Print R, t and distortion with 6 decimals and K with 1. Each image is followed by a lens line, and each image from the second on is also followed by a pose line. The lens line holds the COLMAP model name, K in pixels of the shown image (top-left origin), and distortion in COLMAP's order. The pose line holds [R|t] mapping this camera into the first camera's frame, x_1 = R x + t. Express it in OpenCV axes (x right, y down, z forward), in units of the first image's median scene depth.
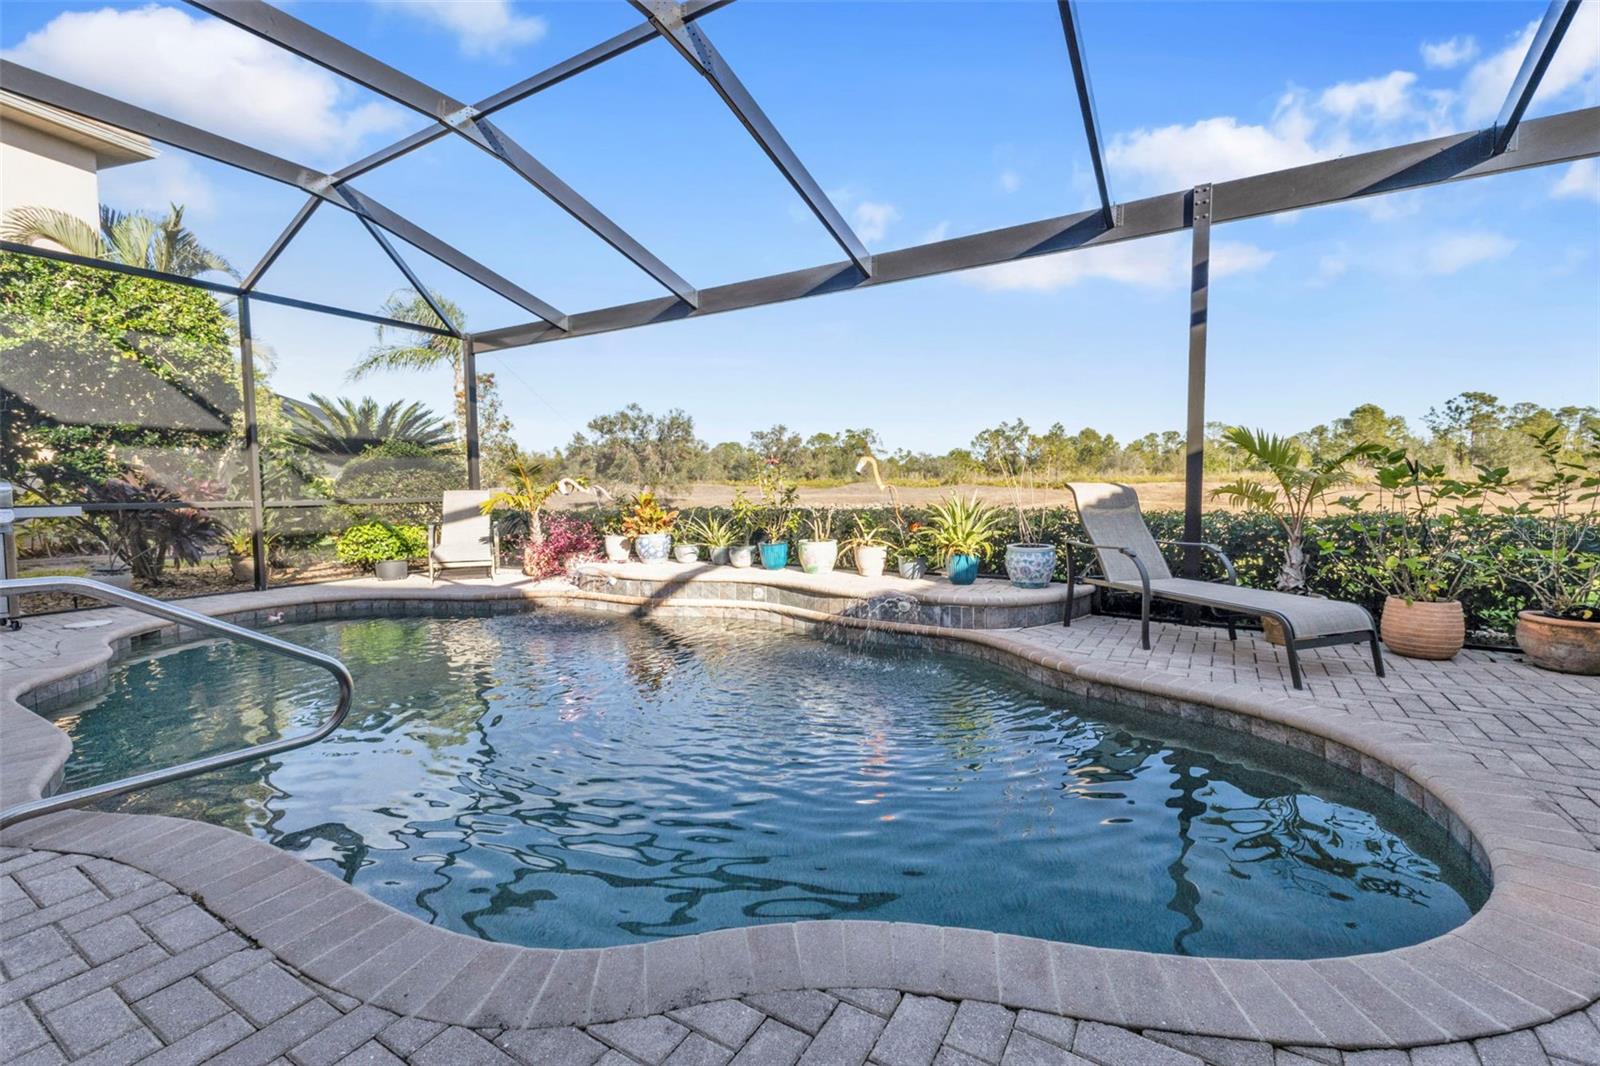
lens RADIAL K [[695.8, 0, 800.0], [0, 695.8, 533.0], [0, 0, 1]] dist [0.000611, -0.000176]
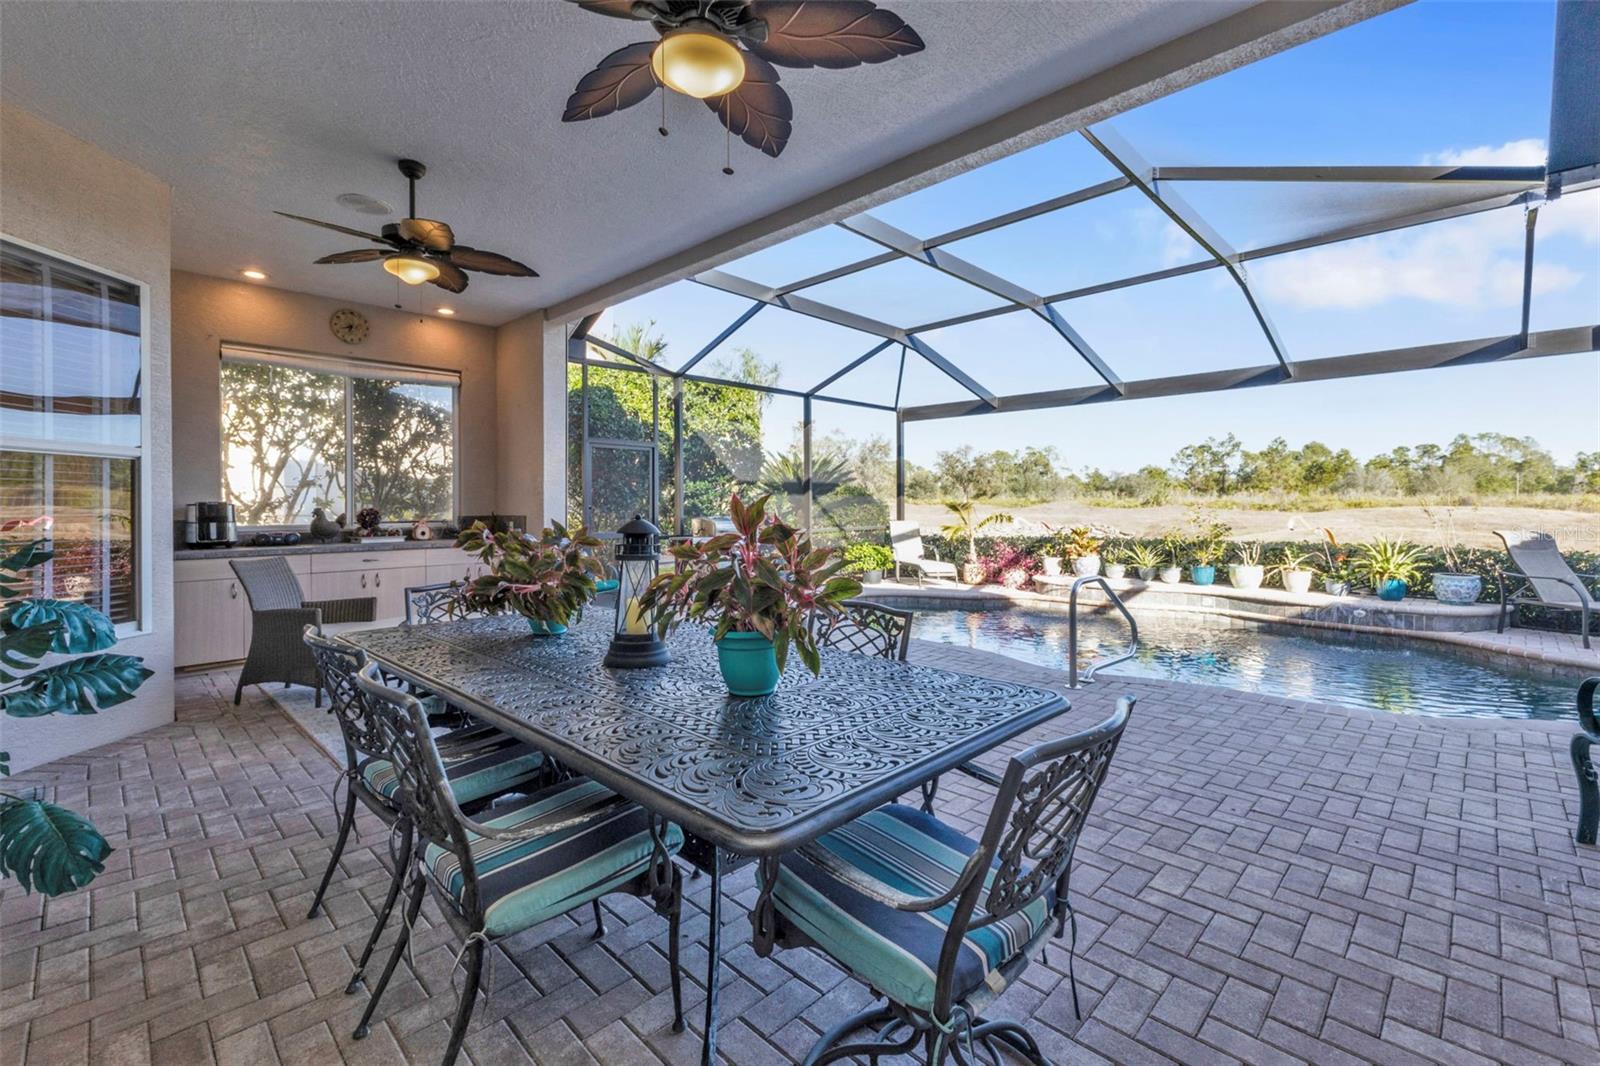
lens RADIAL K [[704.2, 0, 783.3], [0, 704.2, 513.5], [0, 0, 1]] dist [0.004632, -0.000294]
pose [[0.969966, 0.012162, -0.242938, -0.529252], [-0.024768, 0.998496, -0.048902, -0.000992], [0.241978, 0.053450, 0.968808, -0.583150]]
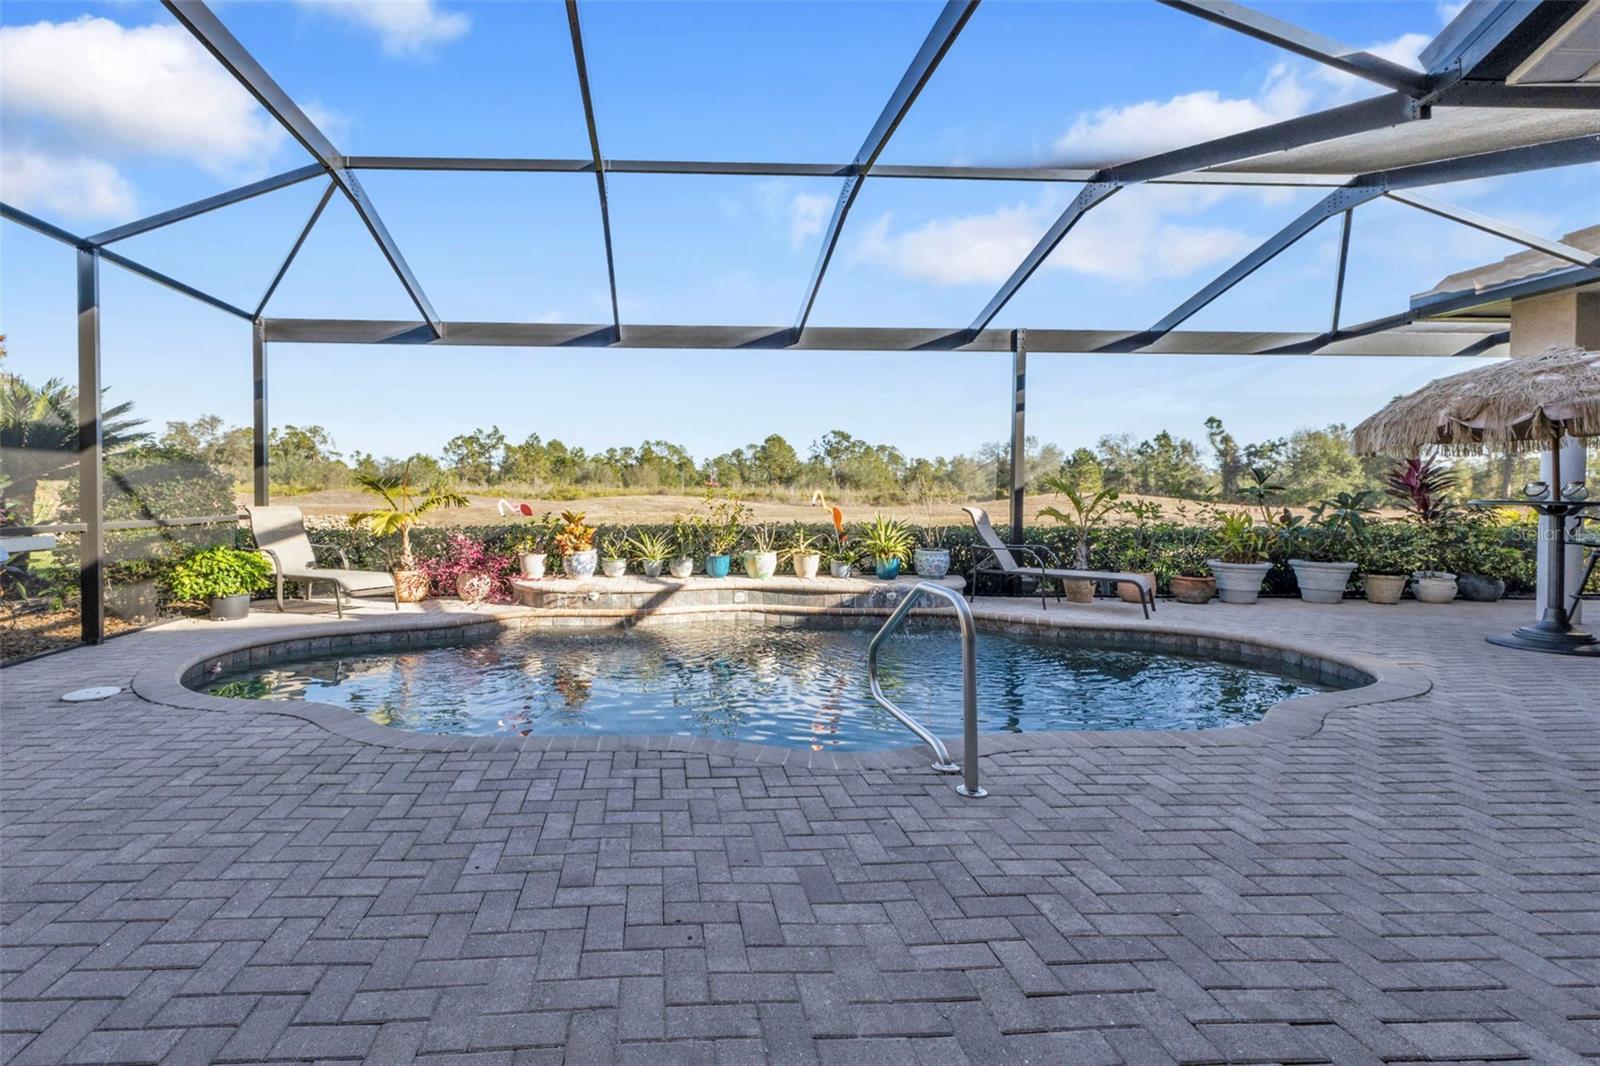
lens RADIAL K [[749.9, 0, 690.9], [0, 749.9, 504.9], [0, 0, 1]] dist [0.006686, 0.000291]
pose [[0.828970, 0.006572, 0.559254, -0.808668], [0.024123, 0.998580, -0.047493, -0.010895], [-0.558772, 0.052861, 0.827635, -0.011948]]
